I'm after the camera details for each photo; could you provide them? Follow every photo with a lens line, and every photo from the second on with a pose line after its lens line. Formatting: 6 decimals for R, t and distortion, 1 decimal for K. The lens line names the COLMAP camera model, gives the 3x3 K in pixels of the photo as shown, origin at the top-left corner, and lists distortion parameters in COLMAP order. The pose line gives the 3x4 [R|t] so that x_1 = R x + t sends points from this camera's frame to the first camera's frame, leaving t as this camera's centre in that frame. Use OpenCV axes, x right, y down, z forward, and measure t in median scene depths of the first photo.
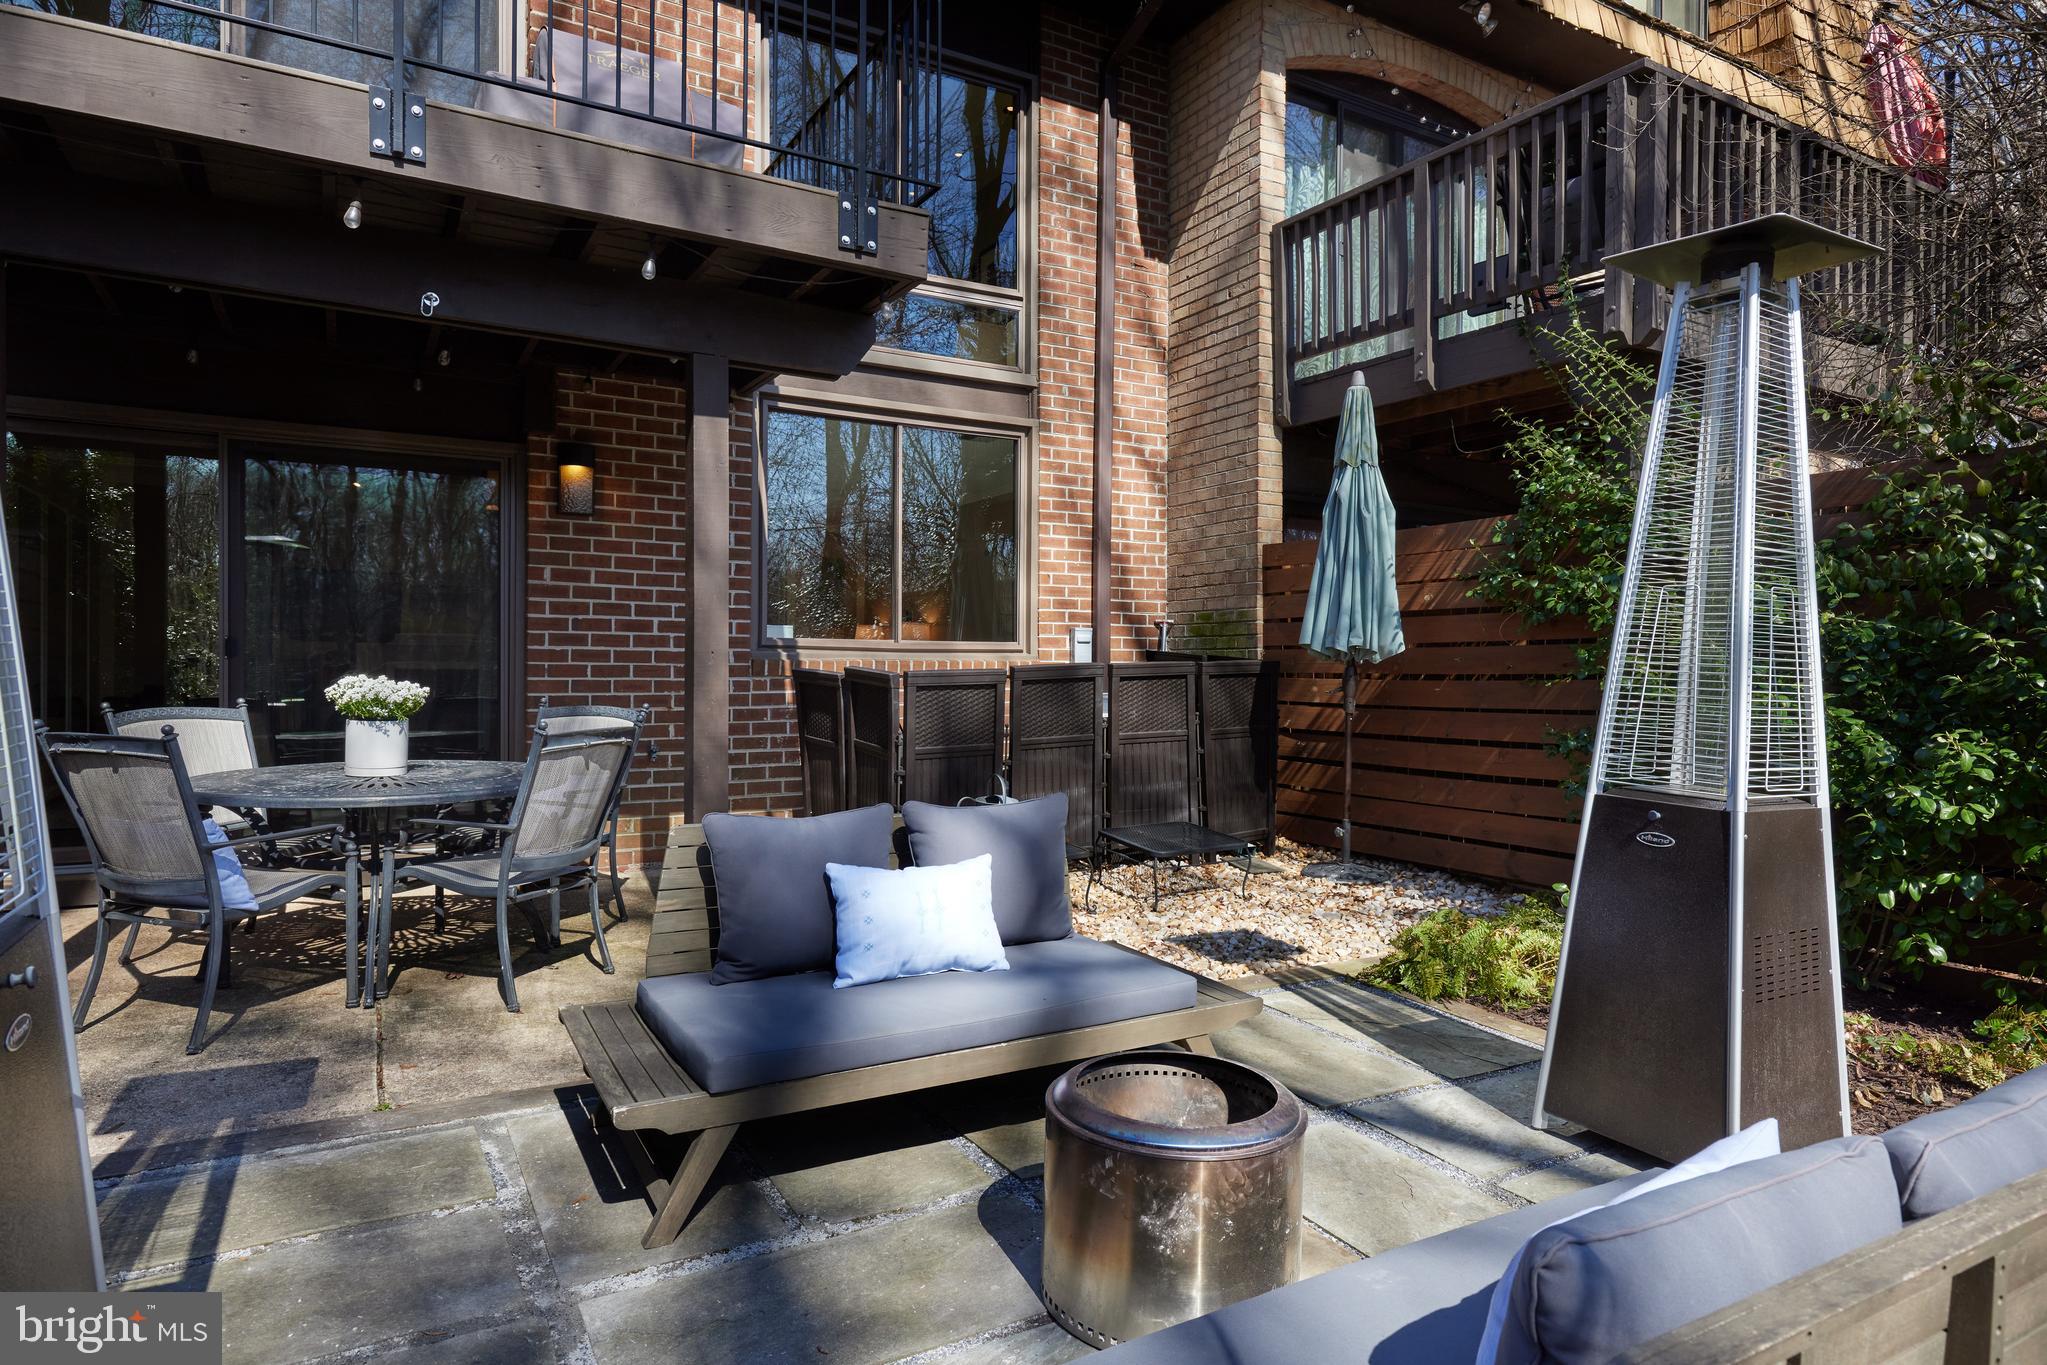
lens RADIAL K [[1249.5, 0, 1023.6], [0, 1249.5, 687.5], [0, 0, 1]] dist [0.005730, 0.000363]
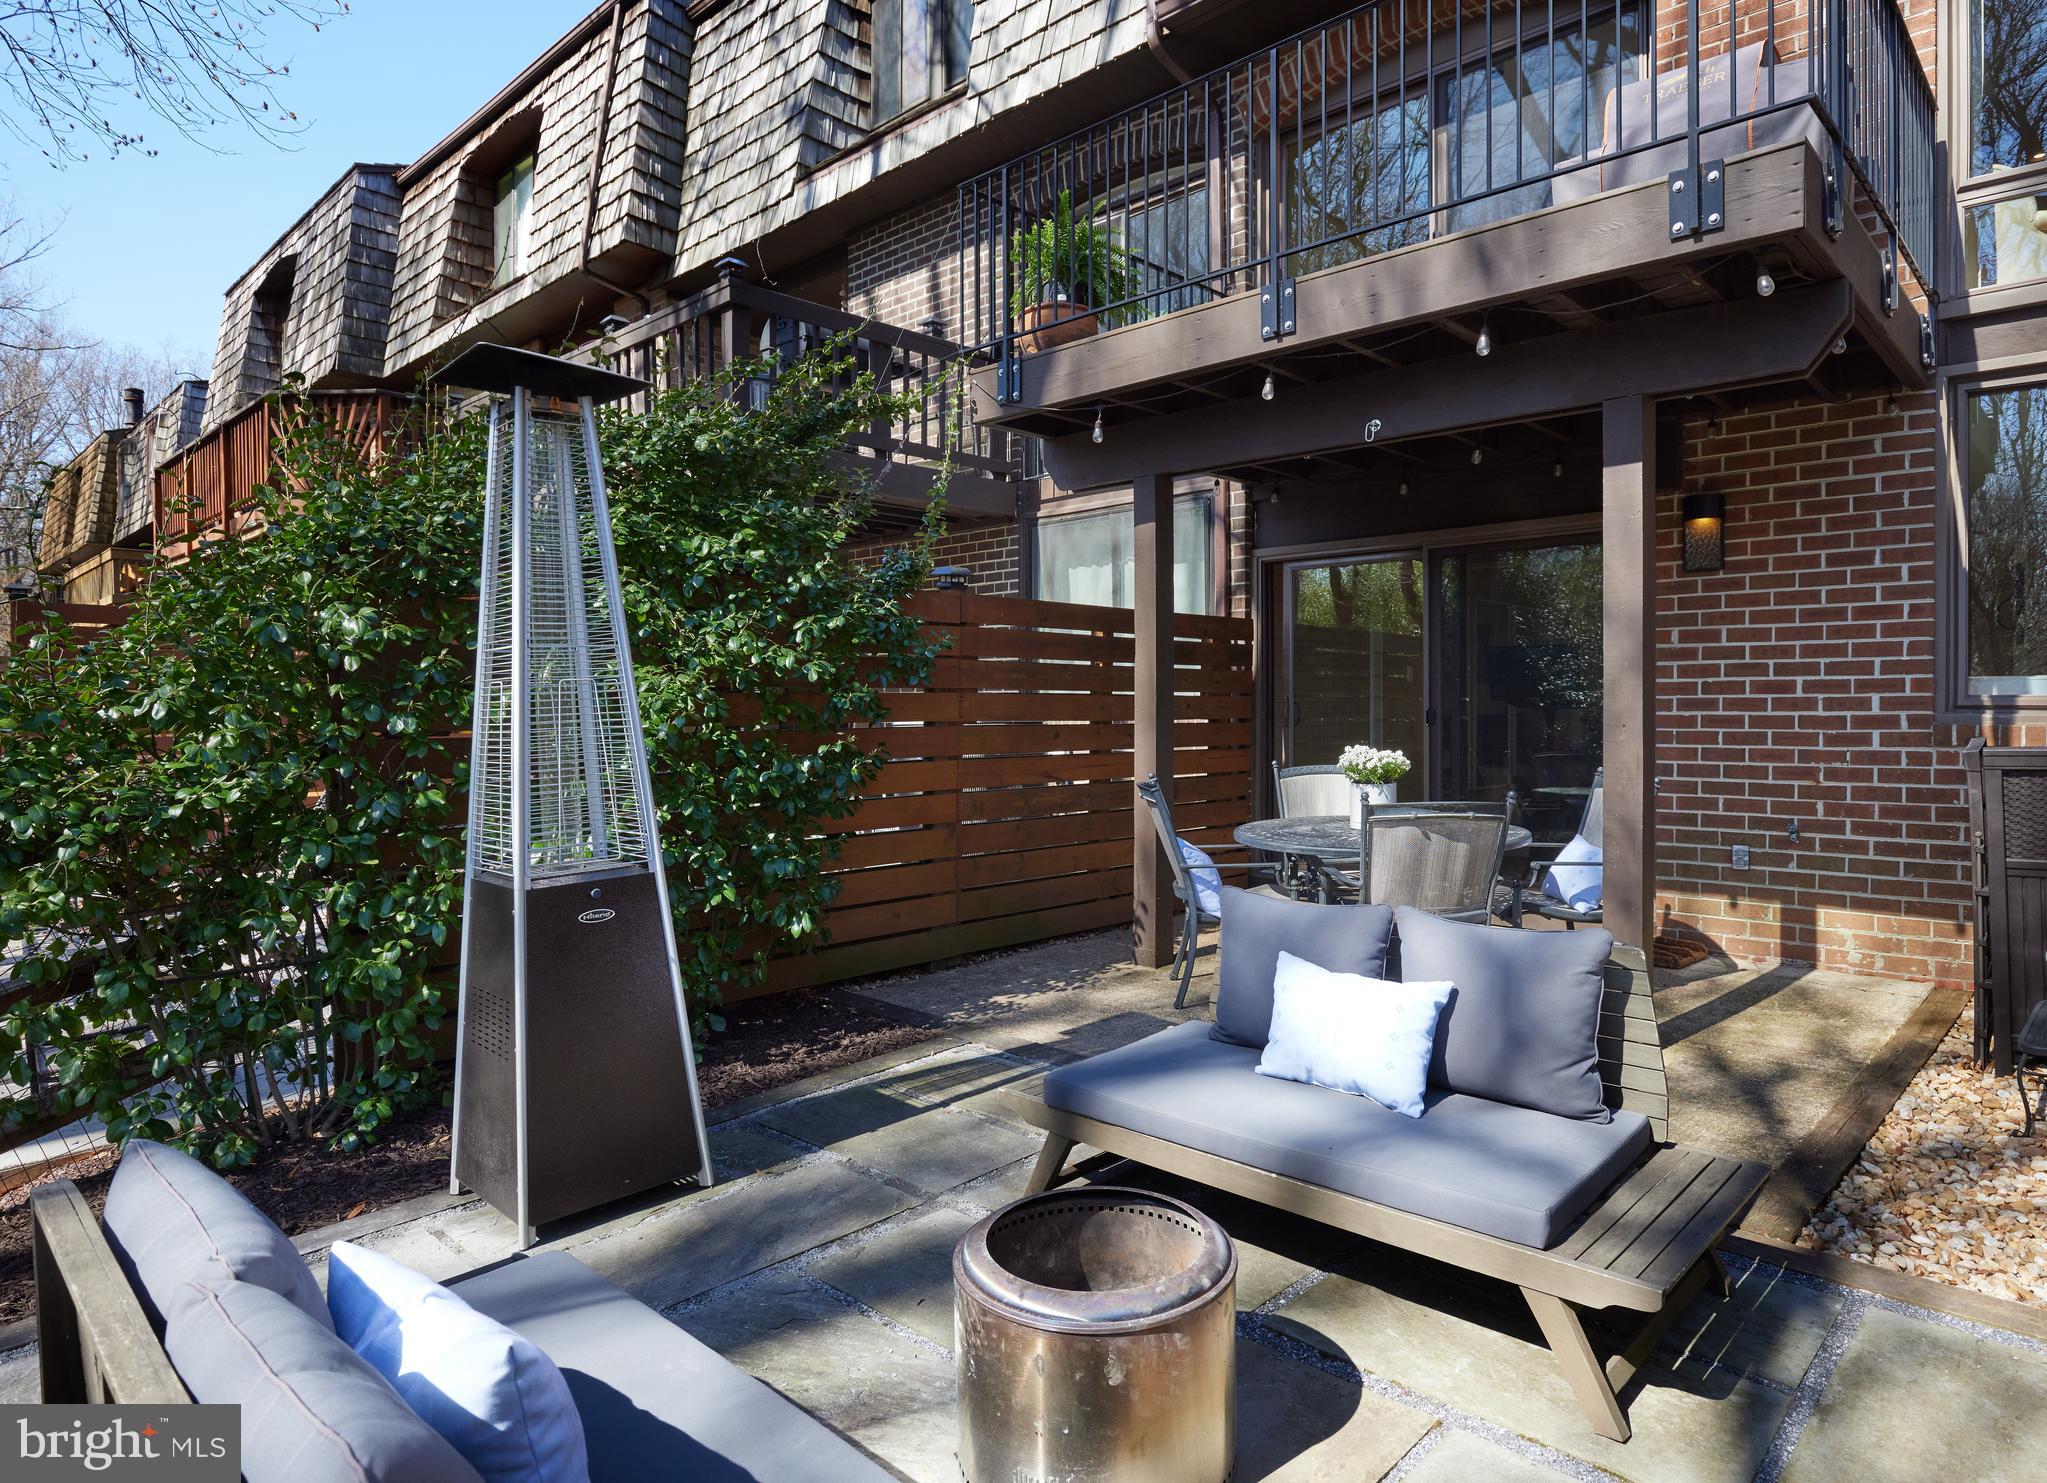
lens RADIAL K [[1196.6, 0, 1023.9], [0, 1196.6, 738.9], [0, 0, 1]] dist [-0.035975, -0.000571]
pose [[0.245511, 0.014843, -0.969280, 0.373956], [-0.004535, 0.999889, 0.014164, -0.022748], [0.969383, 0.000918, 0.245551, 0.291506]]
